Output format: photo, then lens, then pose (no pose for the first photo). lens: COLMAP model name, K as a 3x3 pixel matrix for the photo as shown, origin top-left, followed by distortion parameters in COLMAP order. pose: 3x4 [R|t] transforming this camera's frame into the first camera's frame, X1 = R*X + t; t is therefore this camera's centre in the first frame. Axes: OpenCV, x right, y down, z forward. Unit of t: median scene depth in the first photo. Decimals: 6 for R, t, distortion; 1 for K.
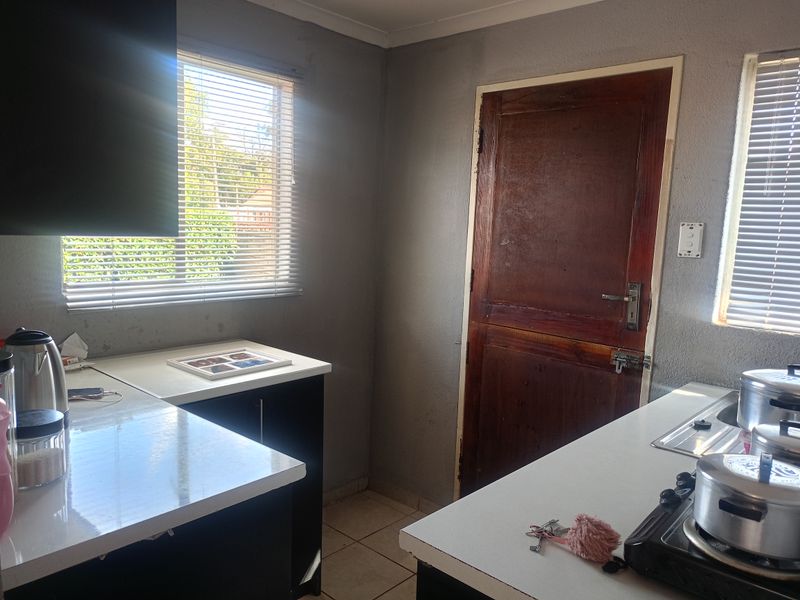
lens RADIAL K [[609.2, 0, 394.0], [0, 609.2, 300.9], [0, 0, 1]] dist [-0.002942, -0.004280]
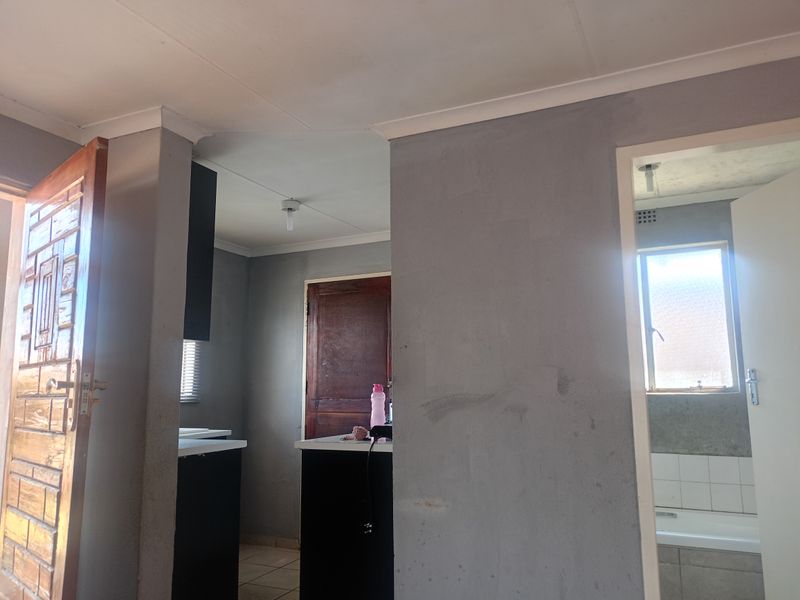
lens RADIAL K [[609.2, 0, 398.2], [0, 609.2, 304.6], [0, 0, 1]] dist [-0.002942, -0.004280]
pose [[0.948960, -0.001117, 0.315395, -0.175124], [0.088509, 0.960754, -0.262901, 0.226072], [-0.302723, 0.277398, 0.911816, -0.737509]]
